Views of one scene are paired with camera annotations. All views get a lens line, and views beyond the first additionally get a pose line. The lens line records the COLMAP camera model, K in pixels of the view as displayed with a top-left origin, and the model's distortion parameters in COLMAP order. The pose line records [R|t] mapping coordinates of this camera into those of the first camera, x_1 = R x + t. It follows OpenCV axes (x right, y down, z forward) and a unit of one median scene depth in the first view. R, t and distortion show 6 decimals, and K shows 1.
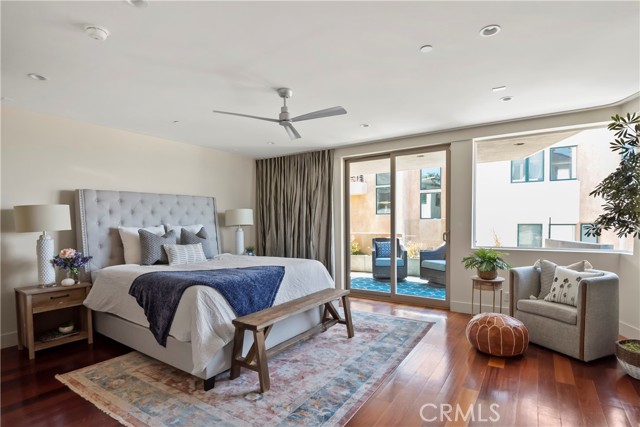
lens RADIAL K [[321.5, 0, 334.0], [0, 321.5, 226.6], [0, 0, 1]] dist [-0.002993, -0.002469]
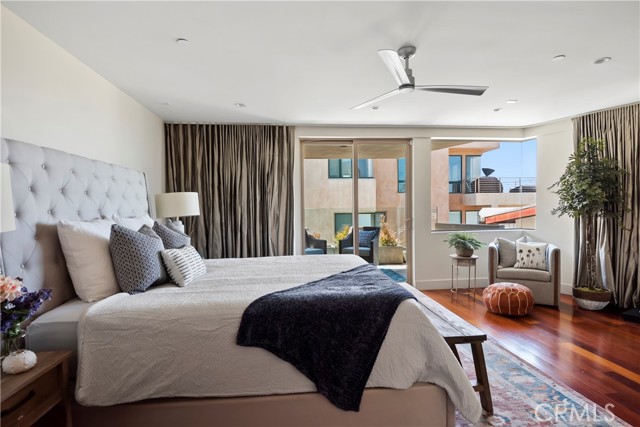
lens RADIAL K [[321.5, 0, 322.2], [0, 321.5, 216.1], [0, 0, 1]] dist [-0.002993, -0.002469]
pose [[0.783267, -0.015714, 0.621487, -0.695416], [0.018152, 0.999832, 0.002403, -0.000924], [-0.621421, 0.009400, 0.783420, 0.402419]]
